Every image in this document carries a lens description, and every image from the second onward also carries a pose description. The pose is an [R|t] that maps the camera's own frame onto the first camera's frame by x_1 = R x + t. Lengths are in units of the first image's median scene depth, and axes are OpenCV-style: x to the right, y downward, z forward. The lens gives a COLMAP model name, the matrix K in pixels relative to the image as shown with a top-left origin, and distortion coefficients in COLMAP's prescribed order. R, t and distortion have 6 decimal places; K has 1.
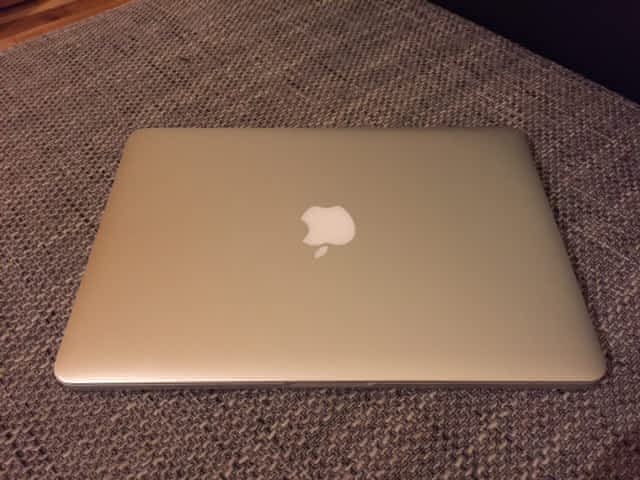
lens RADIAL K [[550.5, 0, 321.2], [0, 550.5, 240.8], [0, 0, 1]] dist [0.081840, -0.143573]
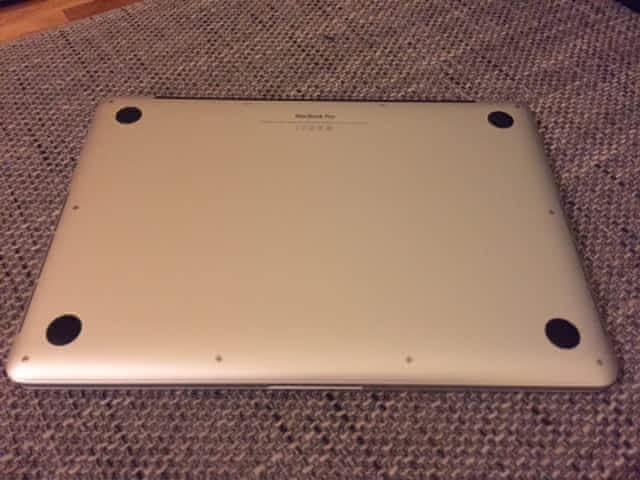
lens RADIAL K [[550.5, 0, 318.8], [0, 550.5, 241.7], [0, 0, 1]] dist [0.081840, -0.143573]
pose [[0.960772, -0.054675, -0.271896, -0.032500], [0.010319, 0.986744, -0.161957, 0.121702], [0.277147, 0.152798, 0.948600, 0.175340]]
